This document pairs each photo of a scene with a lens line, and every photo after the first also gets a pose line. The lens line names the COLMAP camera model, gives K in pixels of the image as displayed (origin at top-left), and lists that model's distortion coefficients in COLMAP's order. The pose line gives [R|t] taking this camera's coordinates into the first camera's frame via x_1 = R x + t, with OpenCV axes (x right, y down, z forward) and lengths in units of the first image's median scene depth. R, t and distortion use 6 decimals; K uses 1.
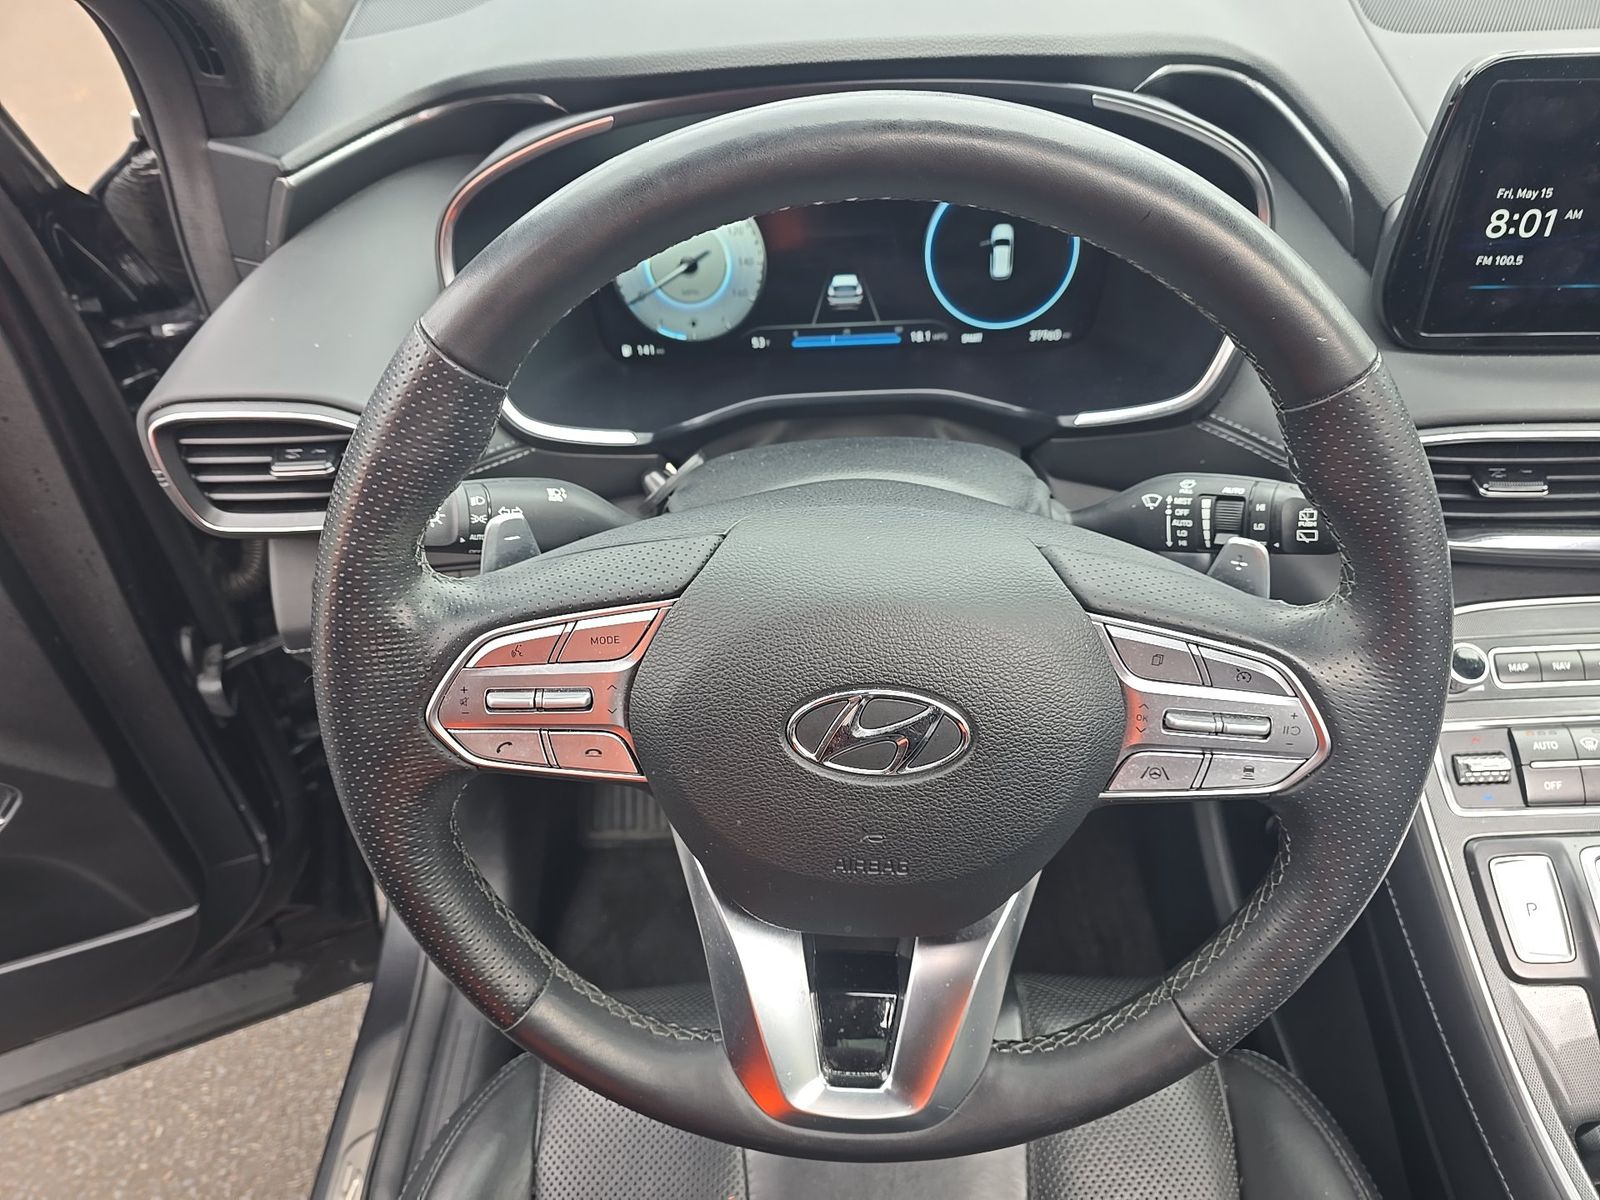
lens RADIAL K [[1084.8, 0, 808.8], [0, 1084.8, 603.0], [0, 0, 1]] dist [0.023644, -0.032767]
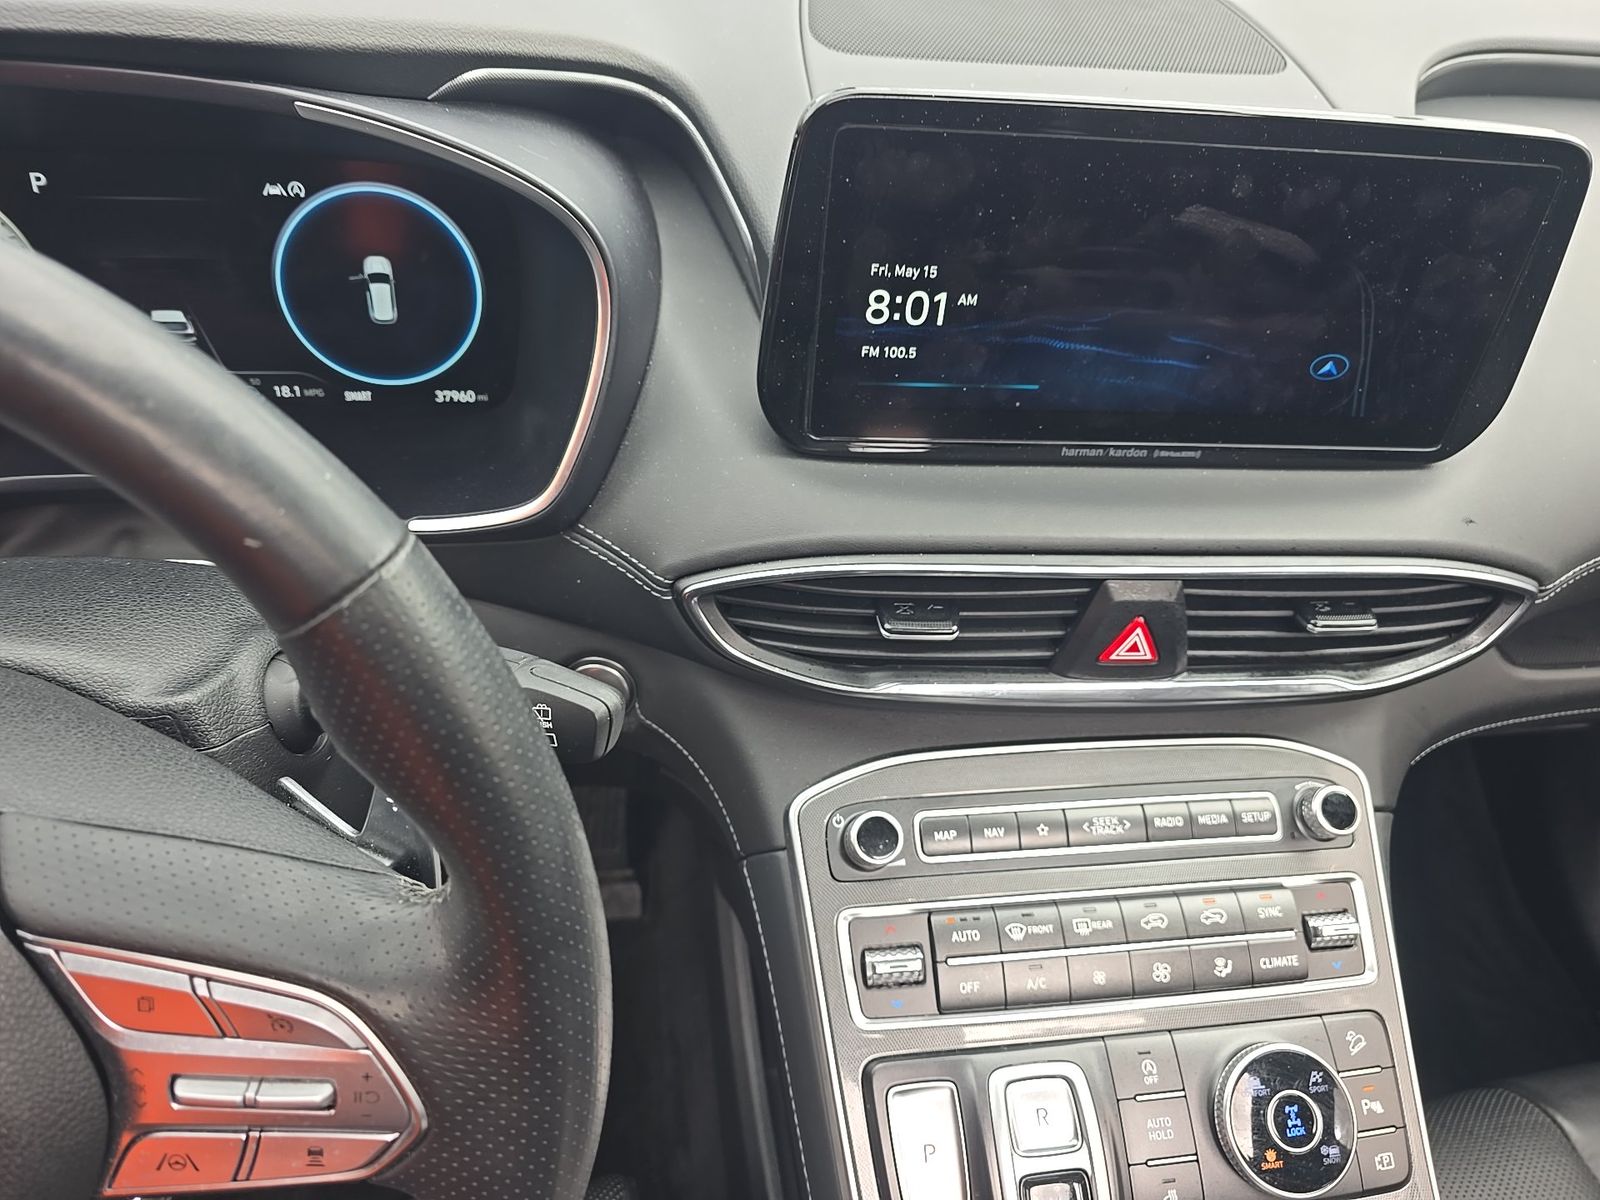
lens RADIAL K [[1084.8, 0, 801.7], [0, 1084.8, 604.1], [0, 0, 1]] dist [0.023644, -0.032767]
pose [[0.983699, -0.000347, 0.179825, 0.352091], [-0.002371, 0.999886, 0.014899, -0.116093], [-0.179809, -0.015082, 0.983586, 0.184604]]
